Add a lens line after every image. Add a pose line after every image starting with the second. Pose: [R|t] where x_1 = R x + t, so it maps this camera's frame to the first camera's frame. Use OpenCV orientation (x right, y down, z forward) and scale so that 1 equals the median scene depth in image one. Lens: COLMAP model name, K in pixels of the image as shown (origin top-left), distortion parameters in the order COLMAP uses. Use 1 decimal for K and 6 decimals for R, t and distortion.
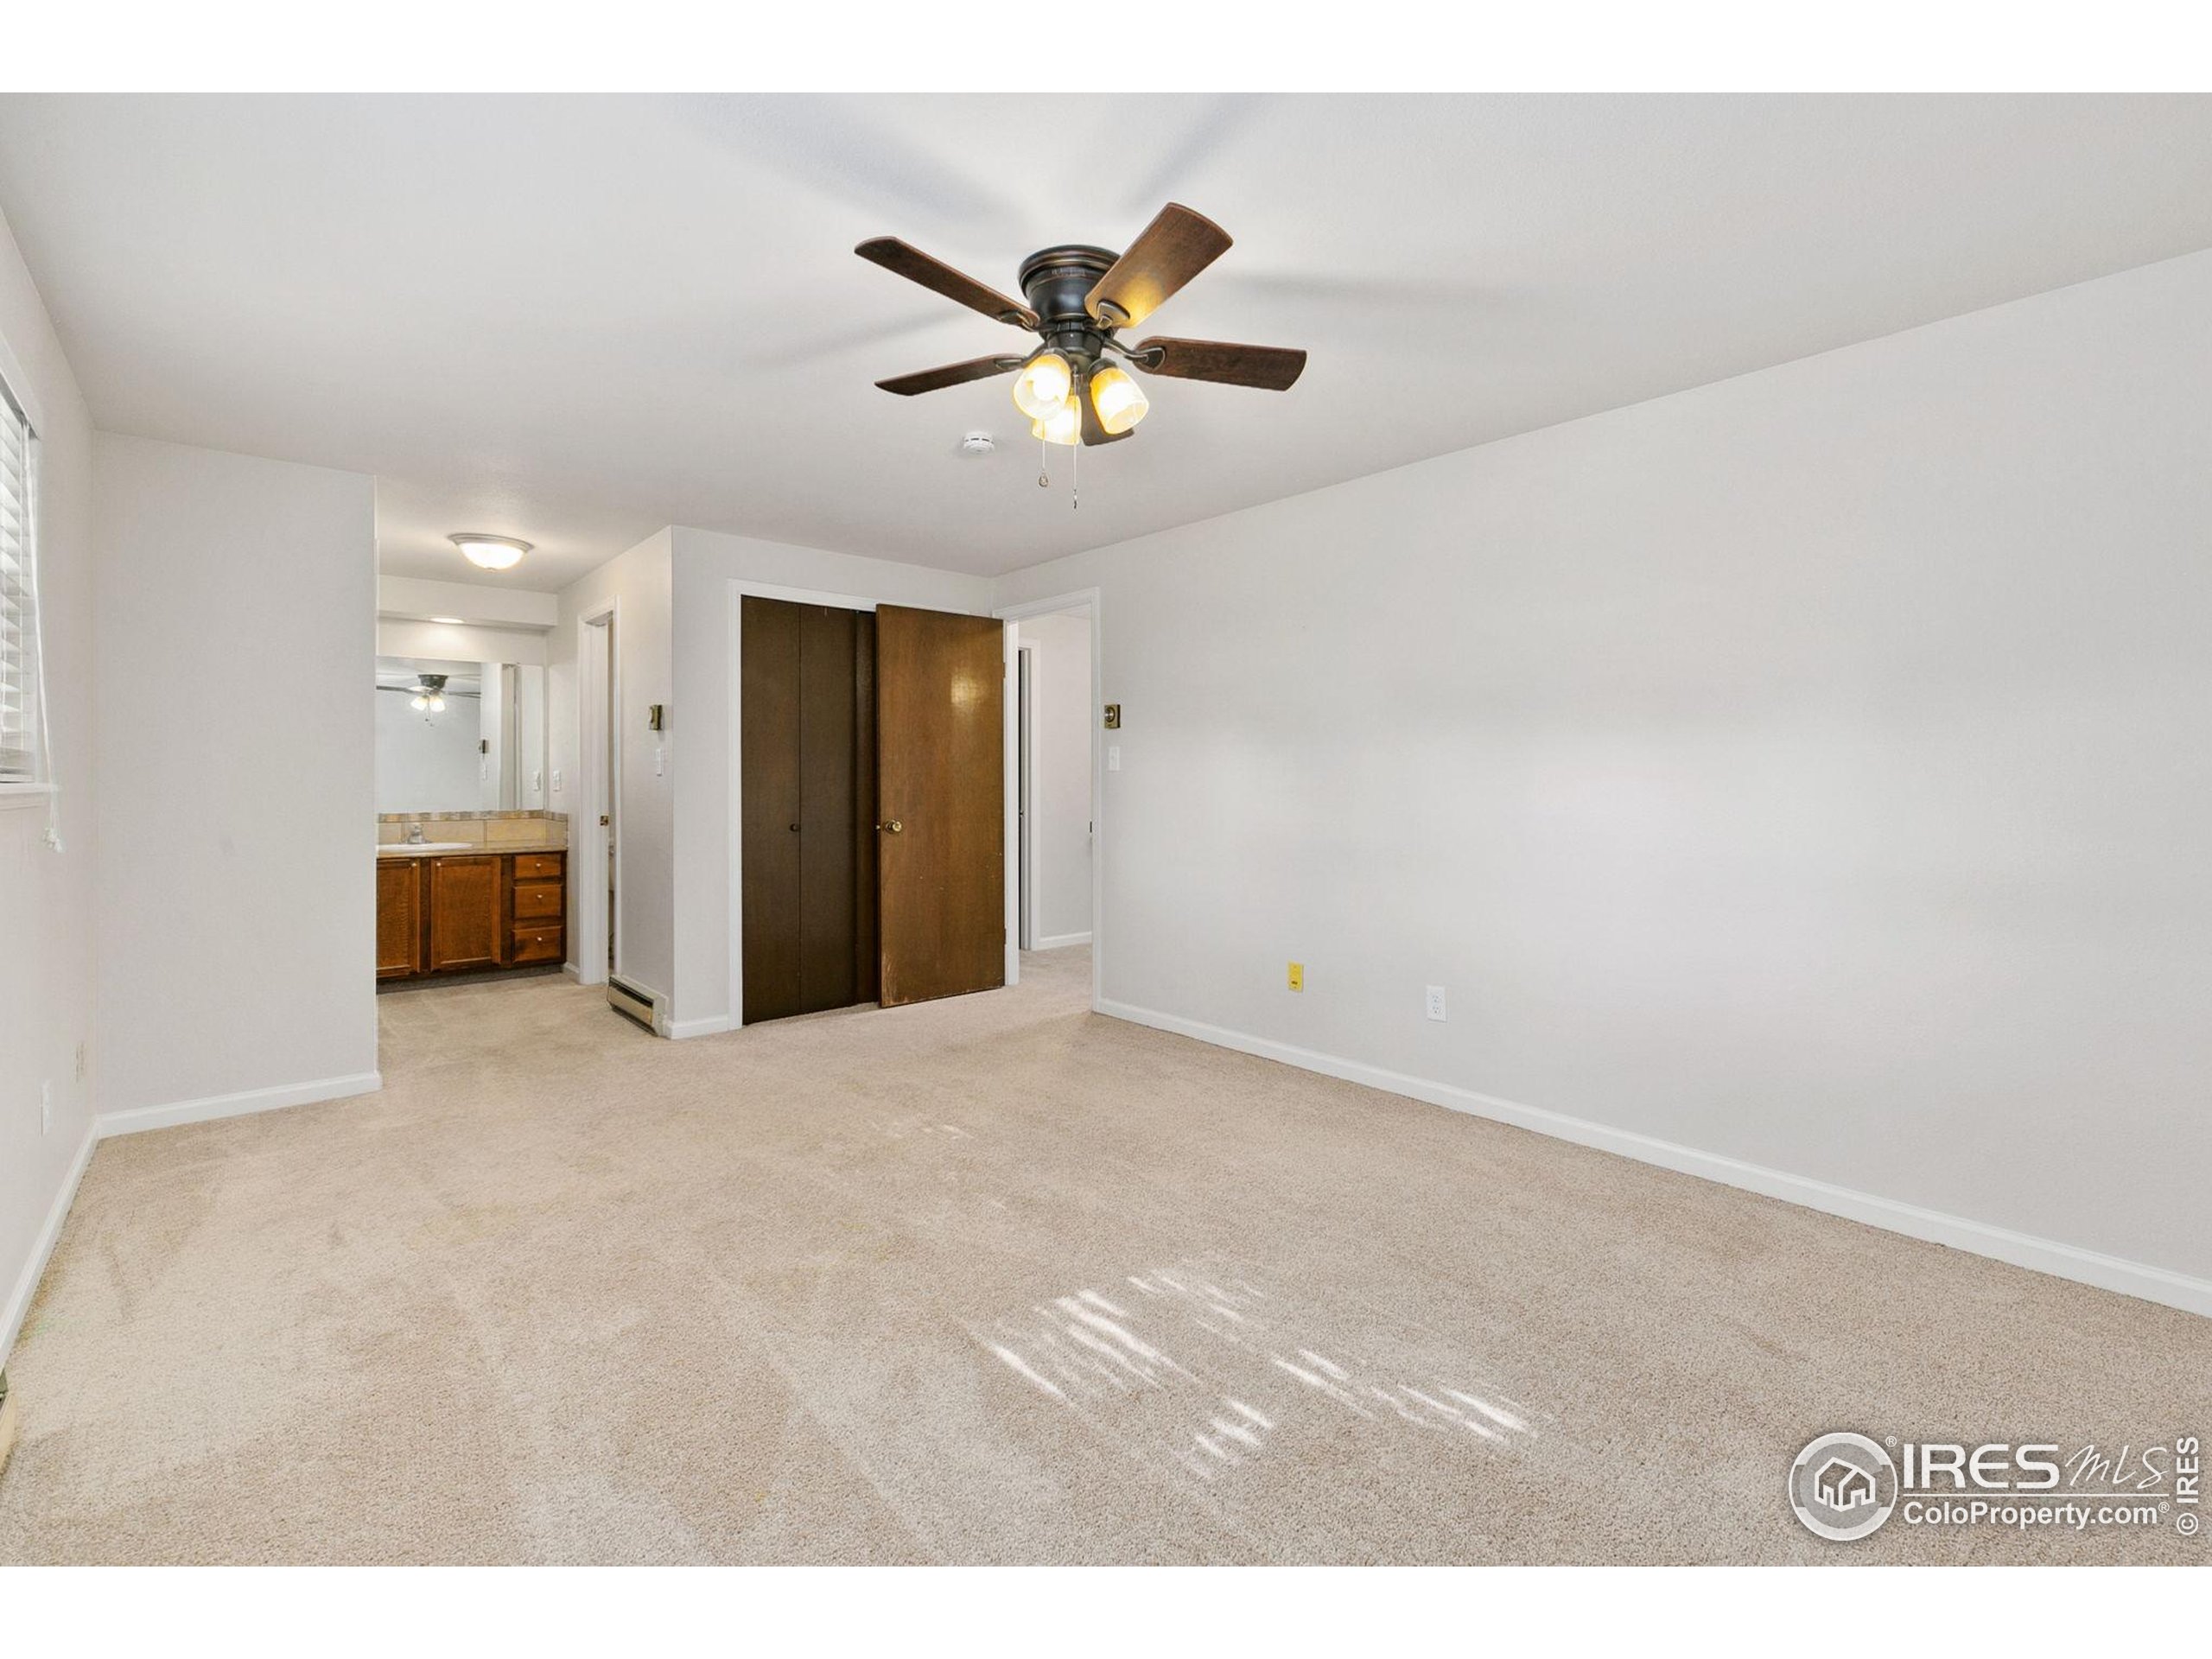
lens RADIAL K [[959.1, 0, 1107.1], [0, 959.1, 814.7], [0, 0, 1]] dist [0.003285, 0.002164]
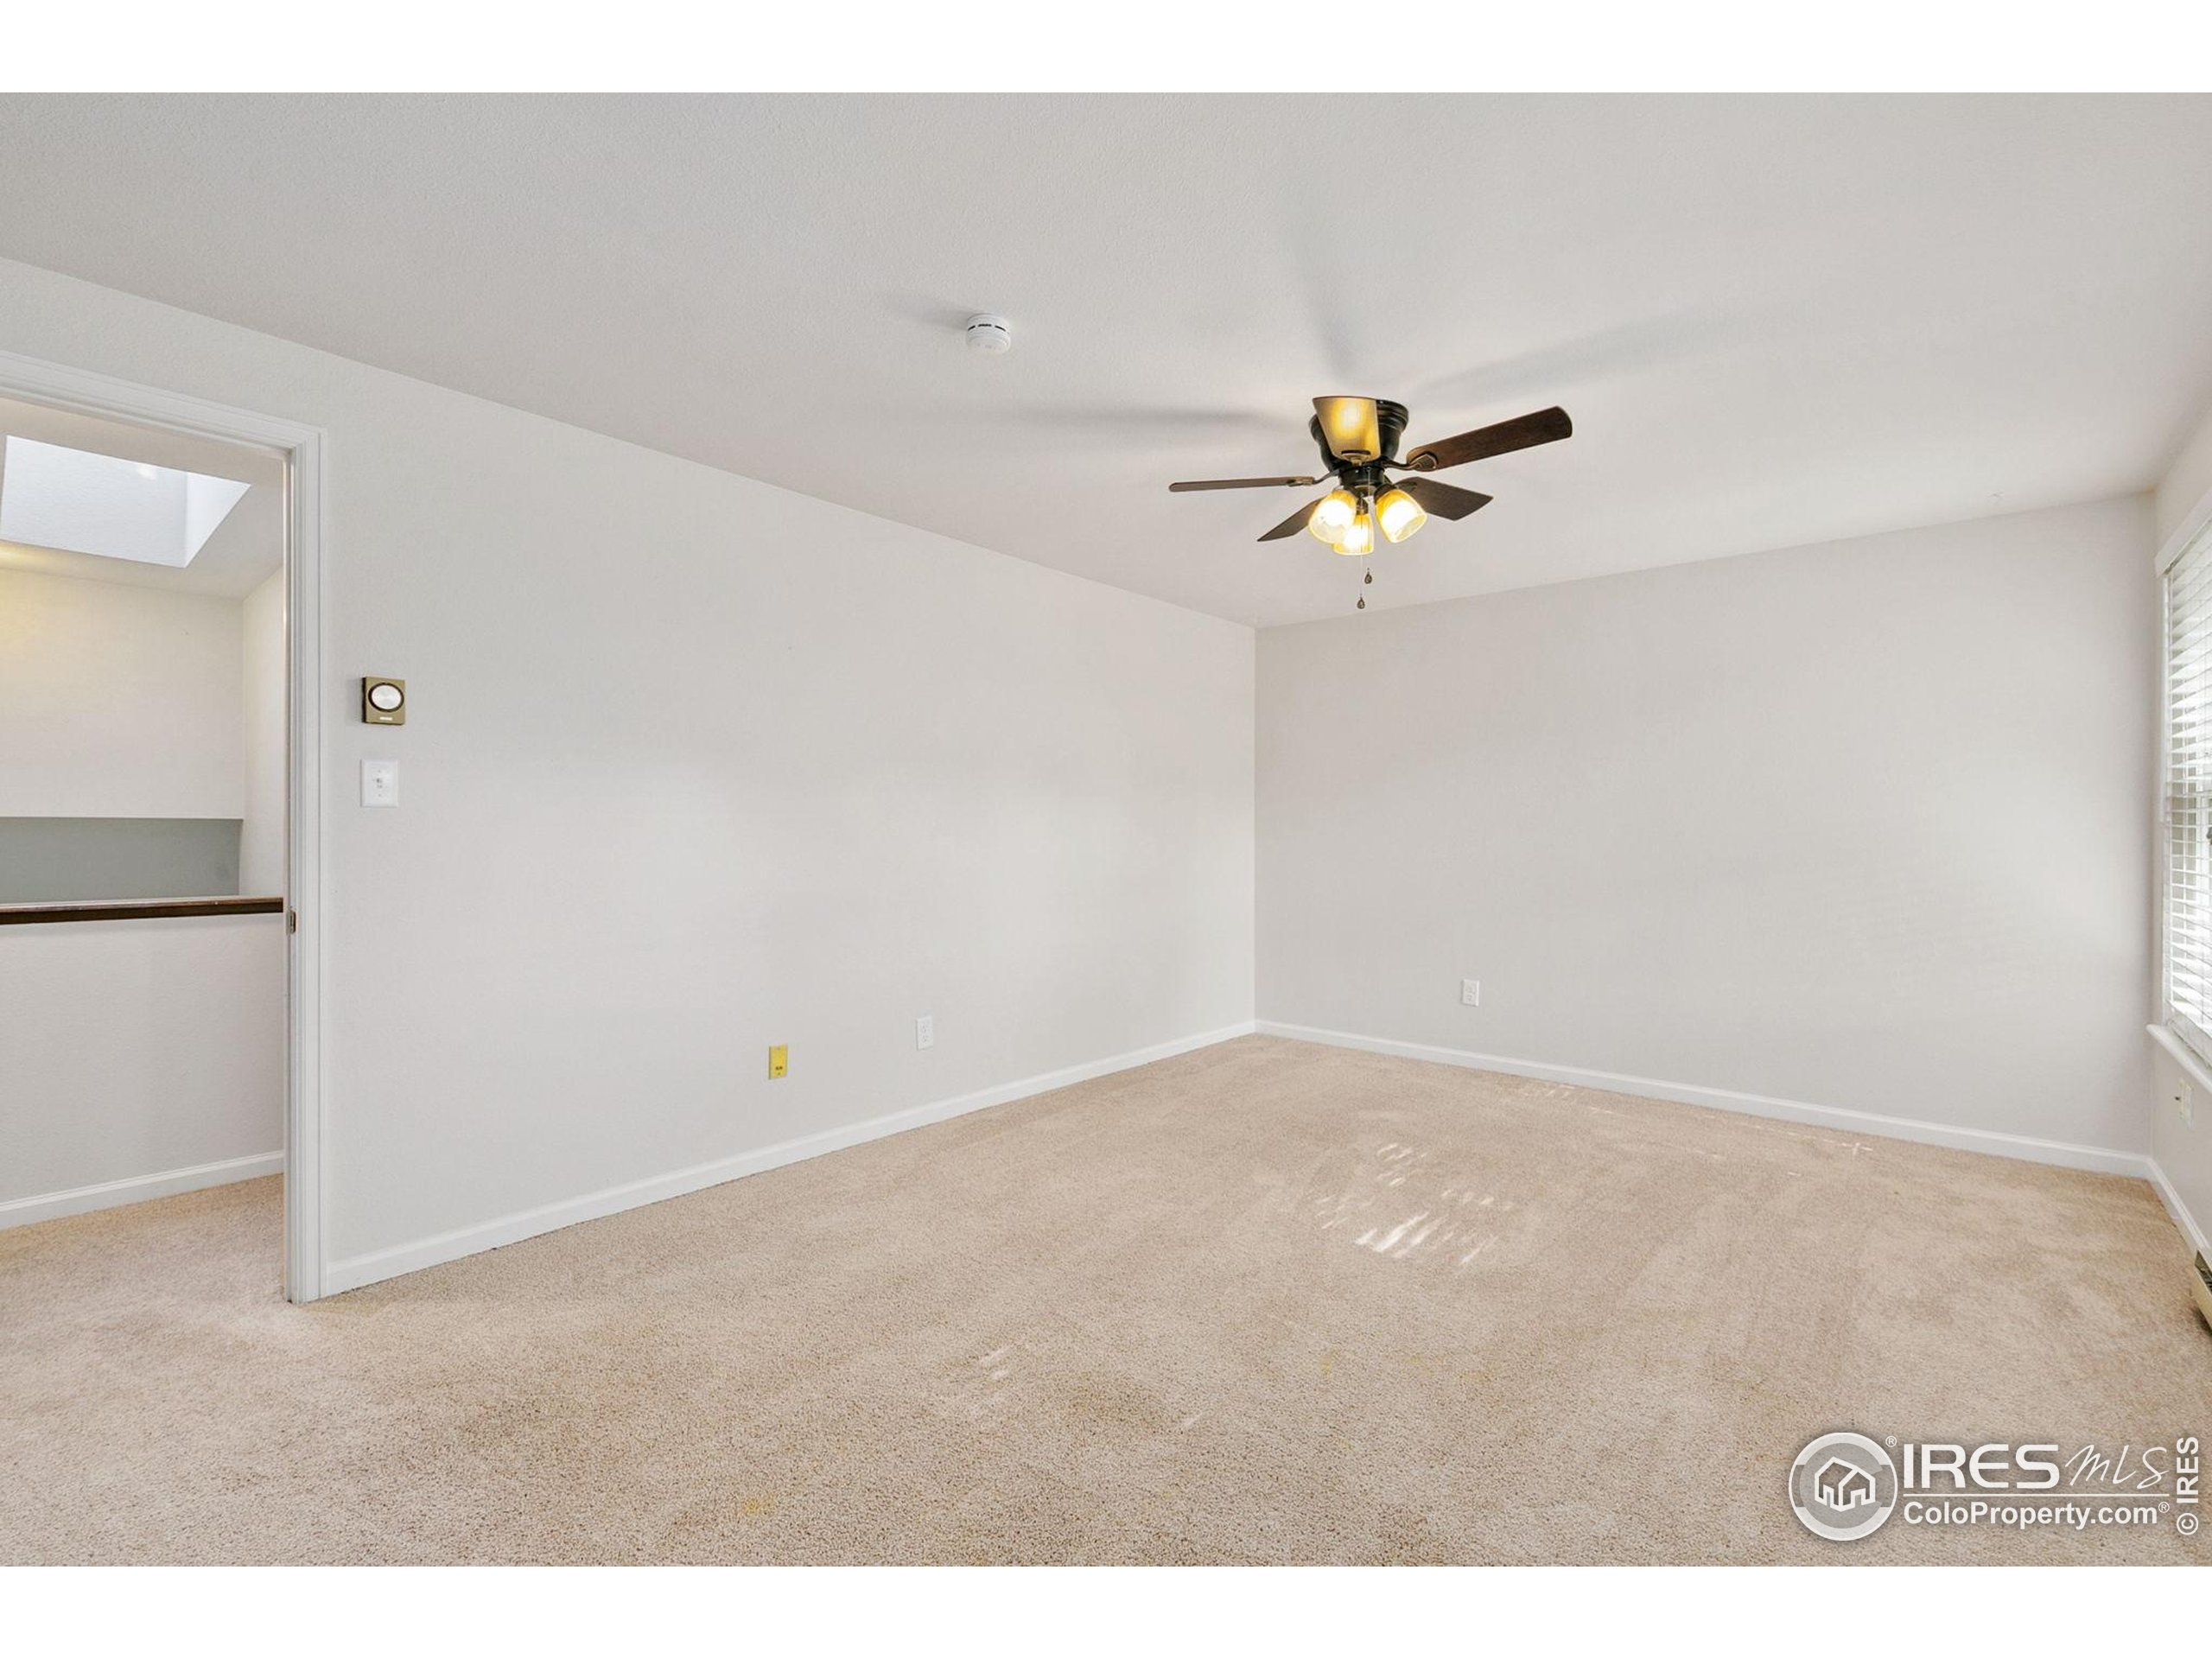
lens RADIAL K [[959.1, 0, 1105.8], [0, 959.1, 825.8], [0, 0, 1]] dist [0.003285, 0.002164]
pose [[-0.129966, 0.000982, 0.991518, -0.720348], [0.020003, 0.999799, 0.001632, -0.036345], [-0.991317, 0.020045, -0.129959, 0.863486]]
